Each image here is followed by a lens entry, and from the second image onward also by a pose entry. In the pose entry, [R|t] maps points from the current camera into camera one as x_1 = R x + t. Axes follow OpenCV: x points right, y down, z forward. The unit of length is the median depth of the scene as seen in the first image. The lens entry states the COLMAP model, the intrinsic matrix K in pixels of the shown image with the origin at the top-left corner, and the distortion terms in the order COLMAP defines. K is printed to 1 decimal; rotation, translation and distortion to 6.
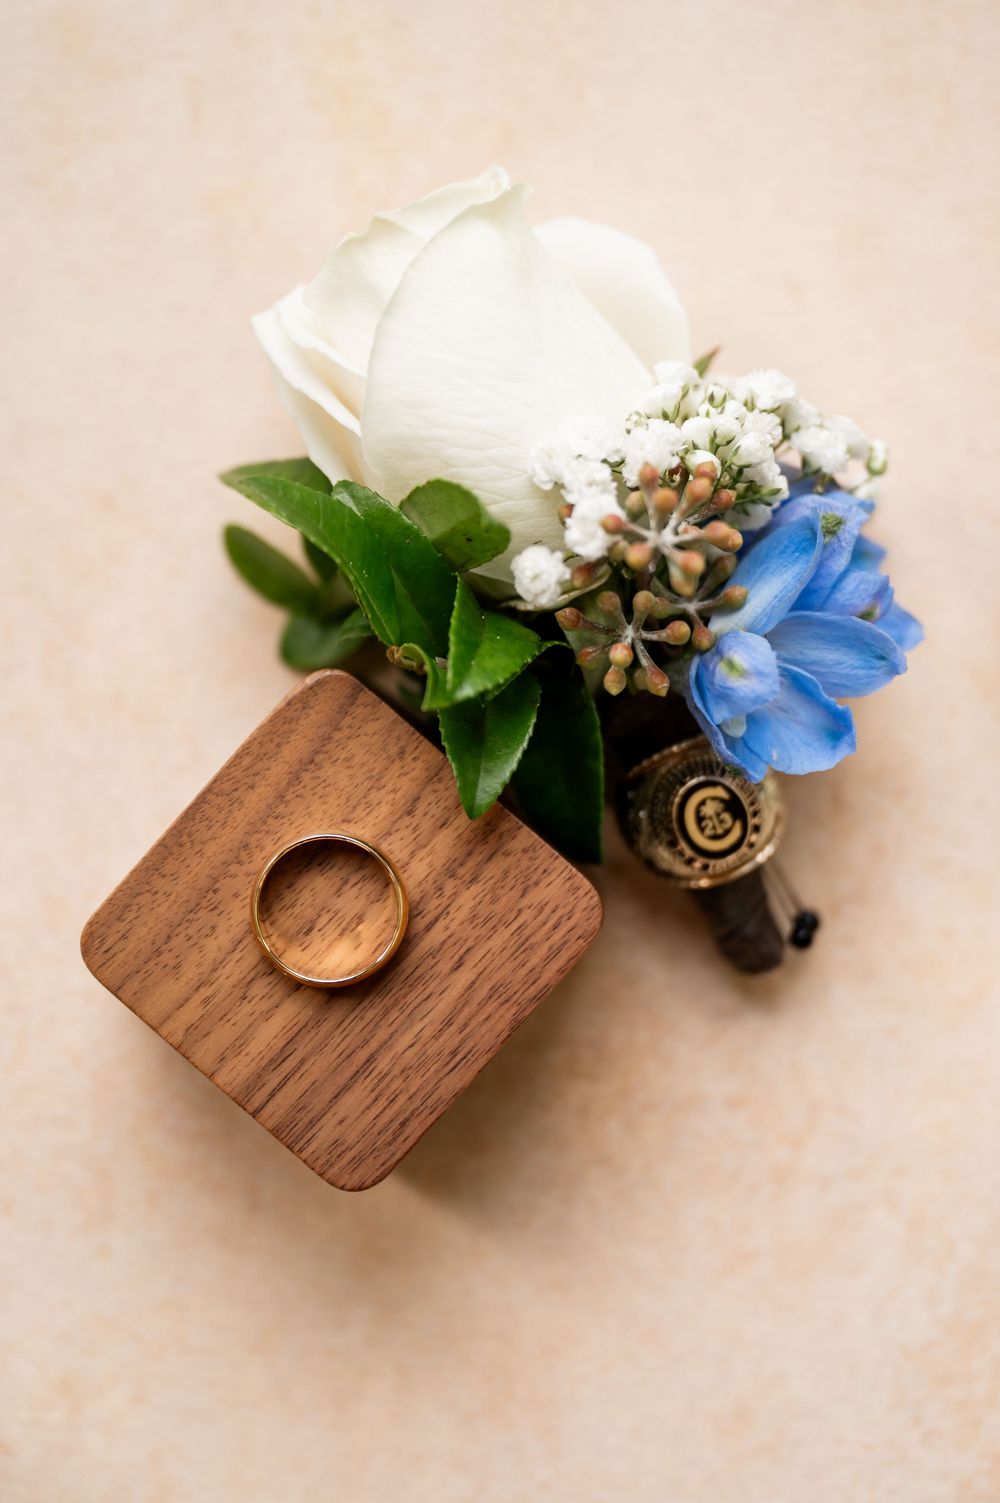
lens RADIAL K [[3018.1, 0, 503.7], [0, 3018.1, 753.0], [0, 0, 1]] dist [0.008399, 0.000000]
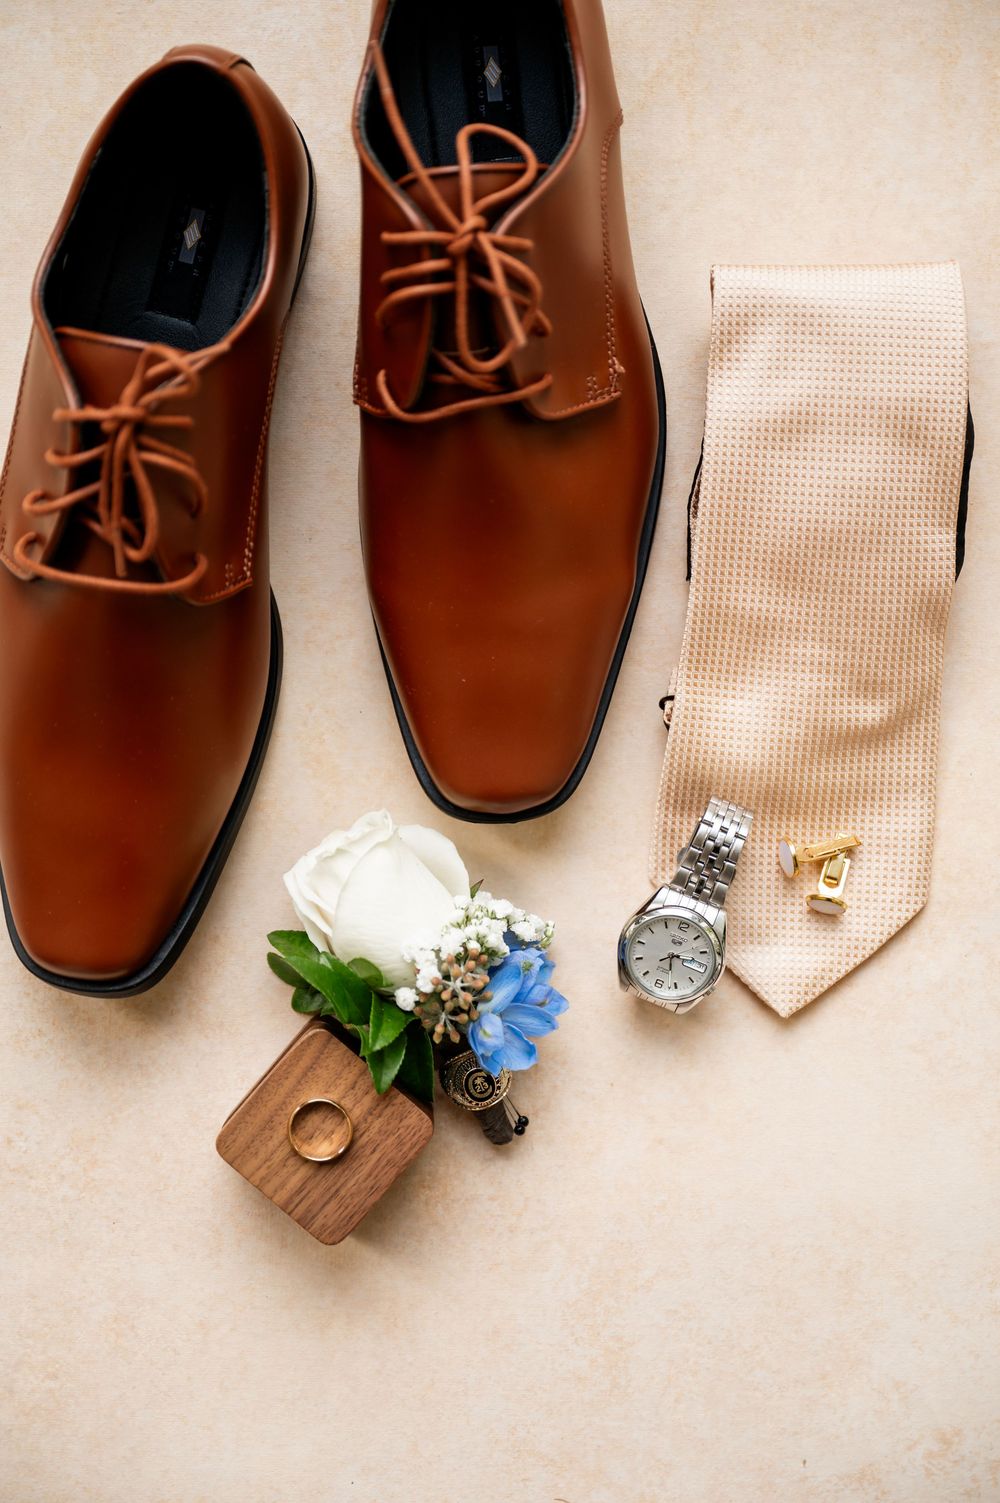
lens RADIAL K [[3018.1, 0, 496.6], [0, 3018.1, 750.5], [0, 0, 1]] dist [0.008399, 0.000000]
pose [[0.999069, -0.006959, 0.042580, -0.017326], [0.005082, 0.999017, 0.044026, -0.354005], [-0.042845, -0.043768, 0.998123, -1.391427]]
